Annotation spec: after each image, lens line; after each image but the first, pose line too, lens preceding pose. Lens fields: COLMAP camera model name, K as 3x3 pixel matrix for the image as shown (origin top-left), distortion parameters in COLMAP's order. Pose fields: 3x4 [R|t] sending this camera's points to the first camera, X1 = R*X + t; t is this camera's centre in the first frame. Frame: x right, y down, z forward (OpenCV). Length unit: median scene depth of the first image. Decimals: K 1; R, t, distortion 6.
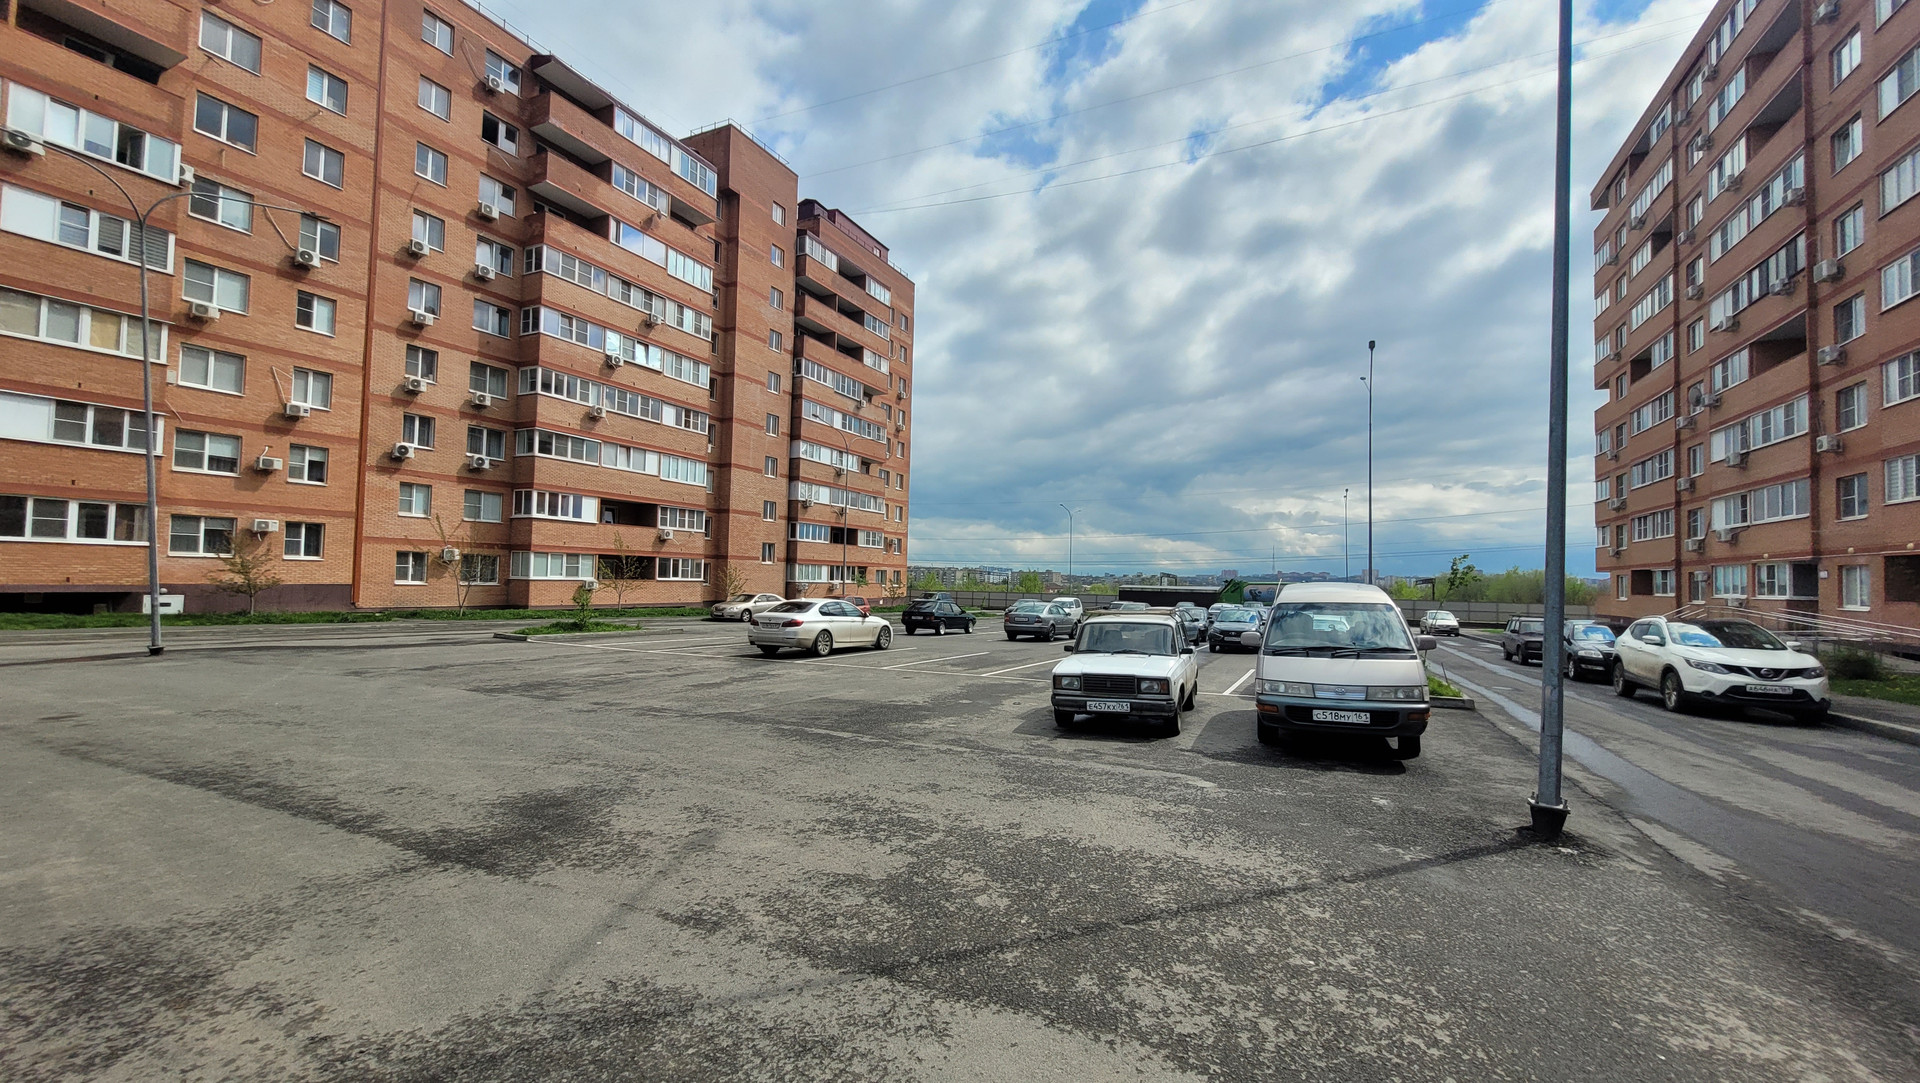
lens RADIAL K [[752.5, 0, 964.0], [0, 752.5, 552.5], [0, 0, 1]] dist [-0.000192, 0.000714]
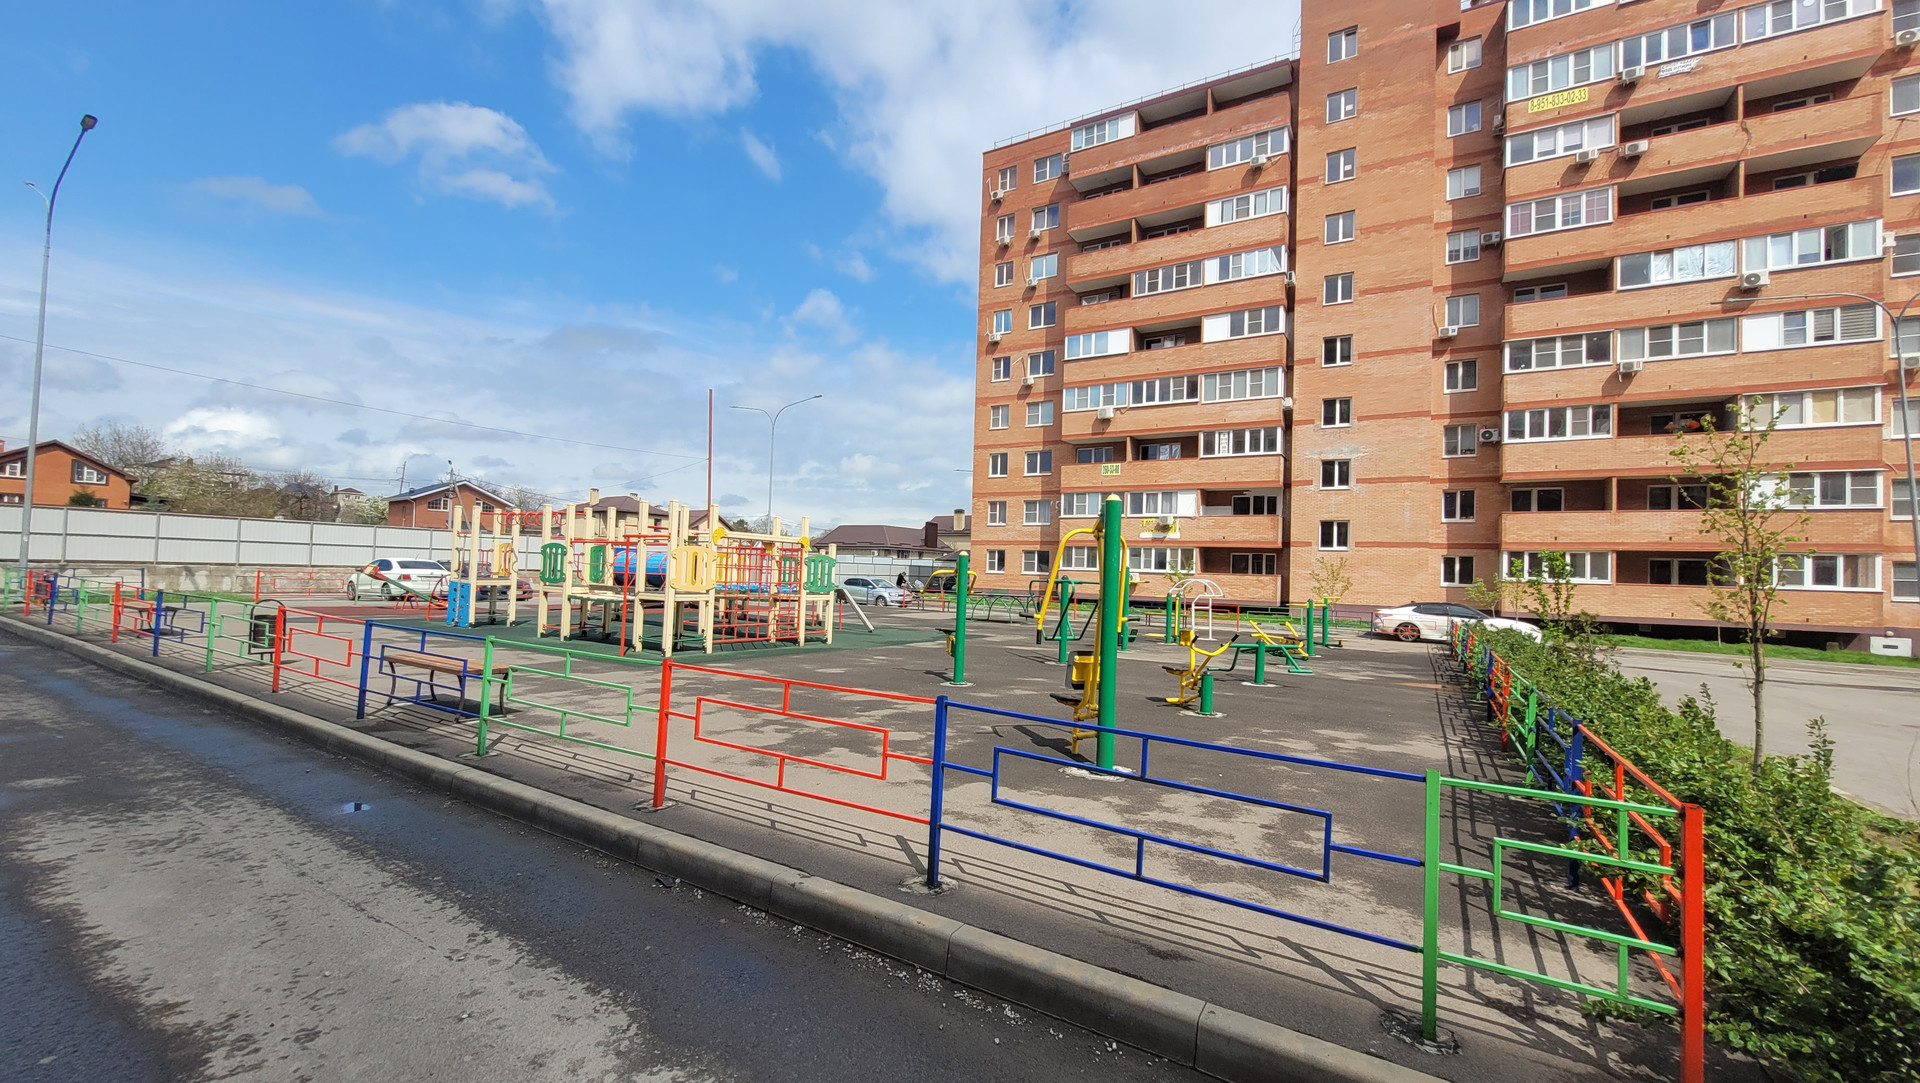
lens RADIAL K [[752.5, 0, 964.8], [0, 752.5, 550.5], [0, 0, 1]] dist [-0.000192, 0.000714]
pose [[-0.086244, -0.055482, -0.994728, 0.111221], [0.003102, 0.998428, -0.055957, -0.010442], [0.996269, -0.007911, -0.085936, -0.205027]]
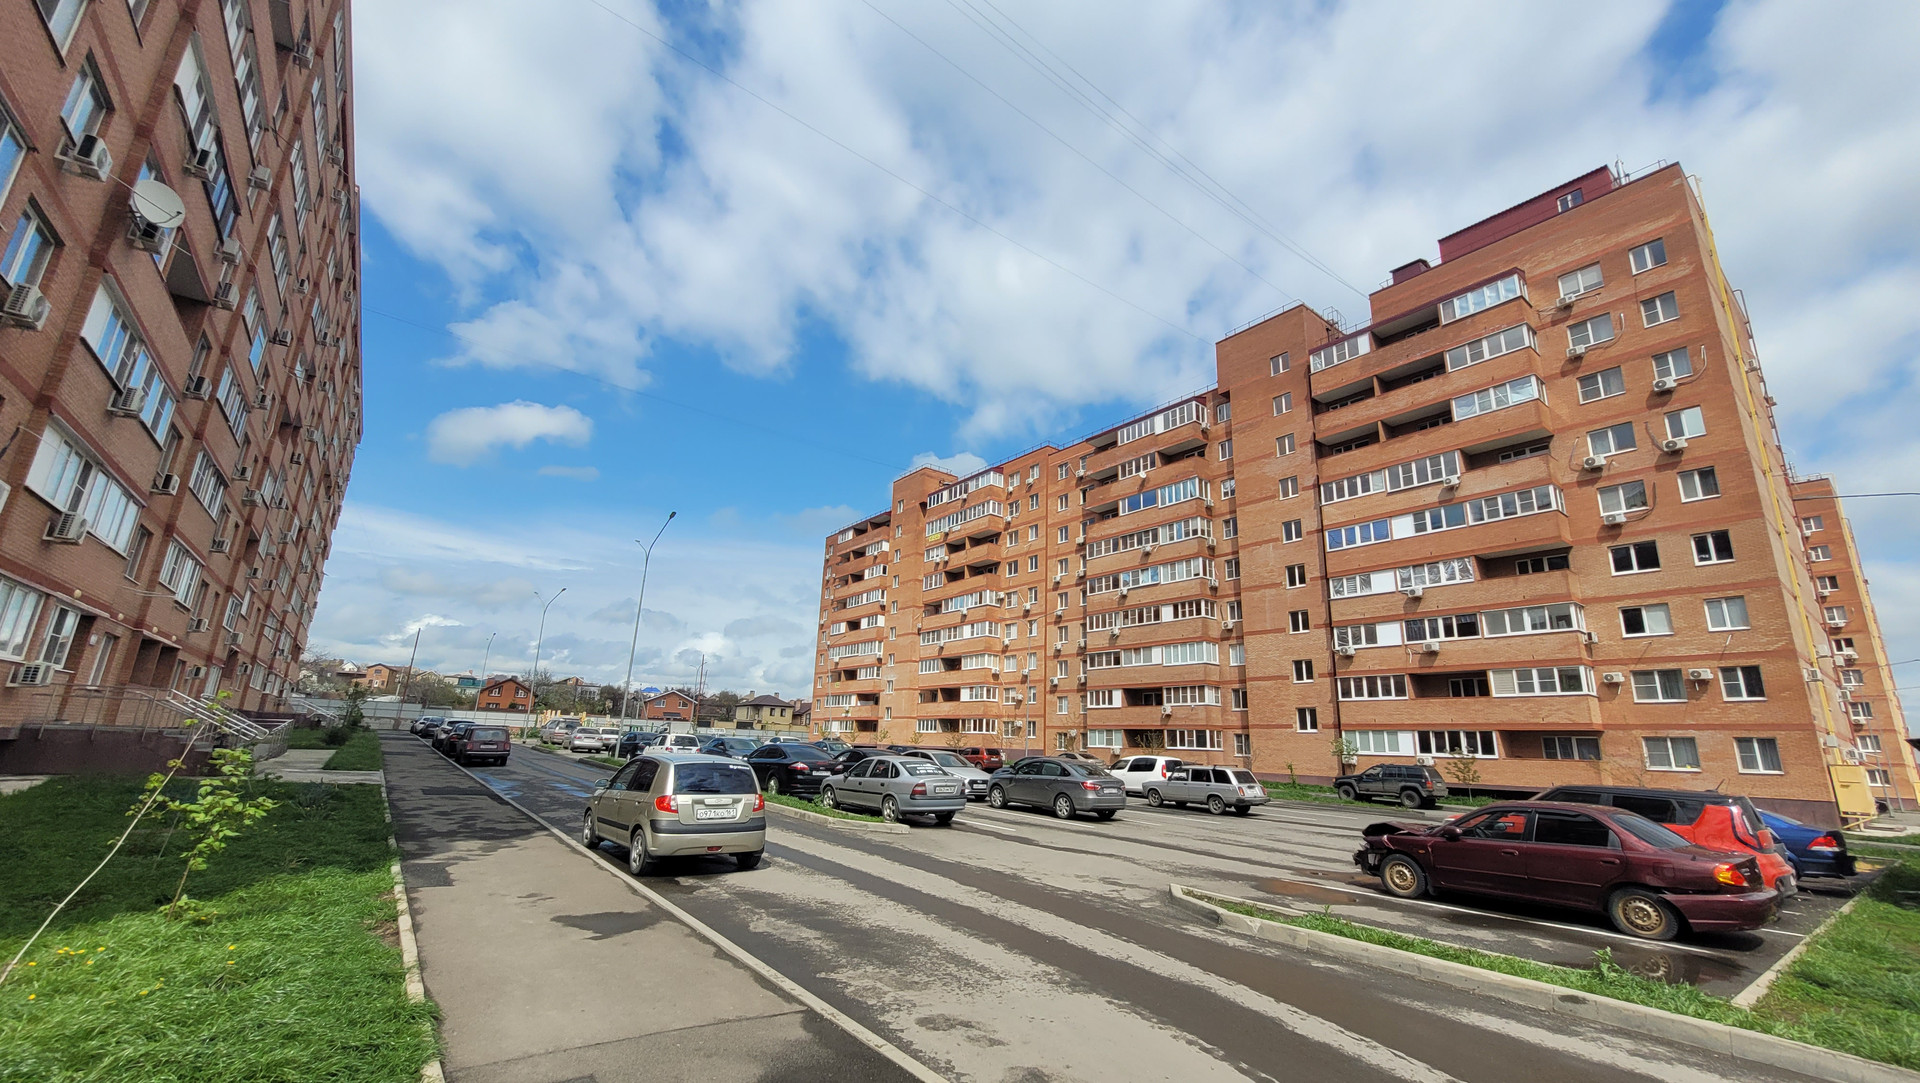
lens RADIAL K [[752.5, 0, 959.7], [0, 752.5, 572.0], [0, 0, 1]] dist [-0.000192, 0.000714]
pose [[-0.446913, -0.251926, -0.858372, 1.394091], [-0.022857, 0.962430, -0.270566, 0.159660], [0.894285, -0.101300, -0.435881, 2.031639]]
